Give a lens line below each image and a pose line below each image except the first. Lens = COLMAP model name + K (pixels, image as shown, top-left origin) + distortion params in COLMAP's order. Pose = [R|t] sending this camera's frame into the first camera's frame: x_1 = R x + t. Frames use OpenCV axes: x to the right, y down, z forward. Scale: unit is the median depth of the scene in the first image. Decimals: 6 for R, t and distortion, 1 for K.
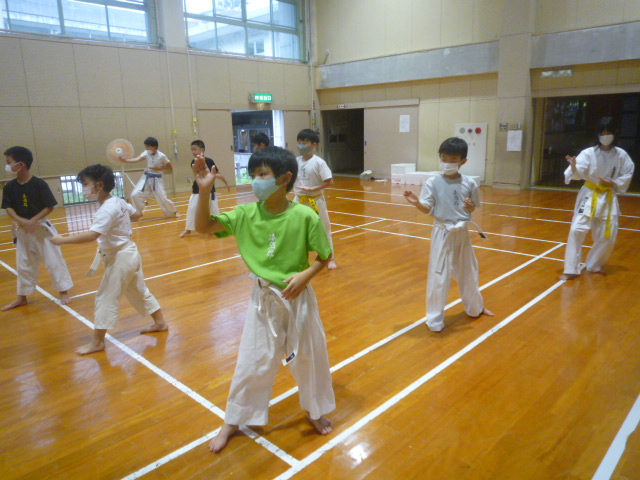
lens RADIAL K [[473.9, 0, 320.0], [0, 473.9, 240.0], [0, 0, 1]] dist [-0.065705, 0.003933]
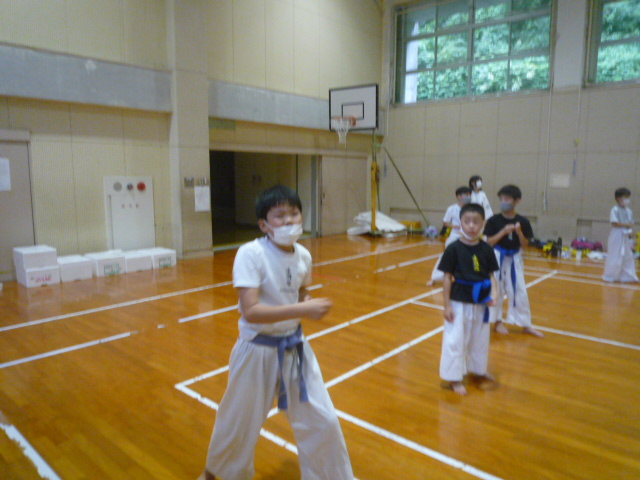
lens RADIAL K [[473.9, 0, 320.0], [0, 473.9, 240.0], [0, 0, 1]] dist [-0.065705, 0.003933]
pose [[-0.058294, -0.121219, 0.990913, -0.411025], [0.202335, 0.970565, 0.130633, -0.194567], [-0.977580, 0.208112, -0.032051, 0.780123]]
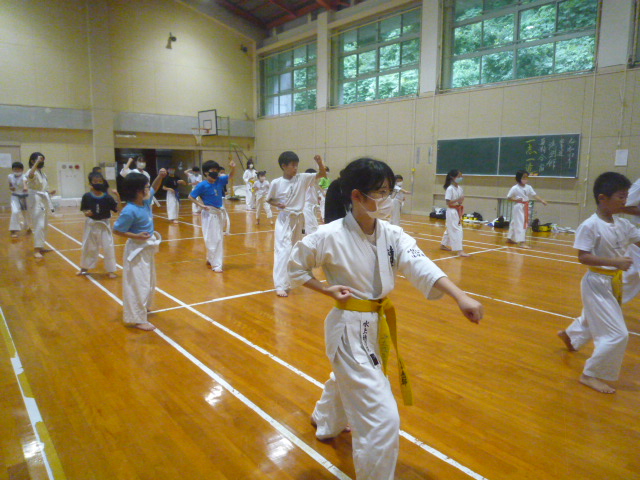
lens RADIAL K [[480.3, 0, 320.0], [0, 480.3, 240.0], [0, 0, 1]] dist [-0.023866, -0.003526]
pose [[0.125265, -0.137480, 0.982552, -1.089156], [0.202170, 0.973110, 0.110384, -0.021574], [-0.971306, 0.184815, 0.149691, 0.078021]]
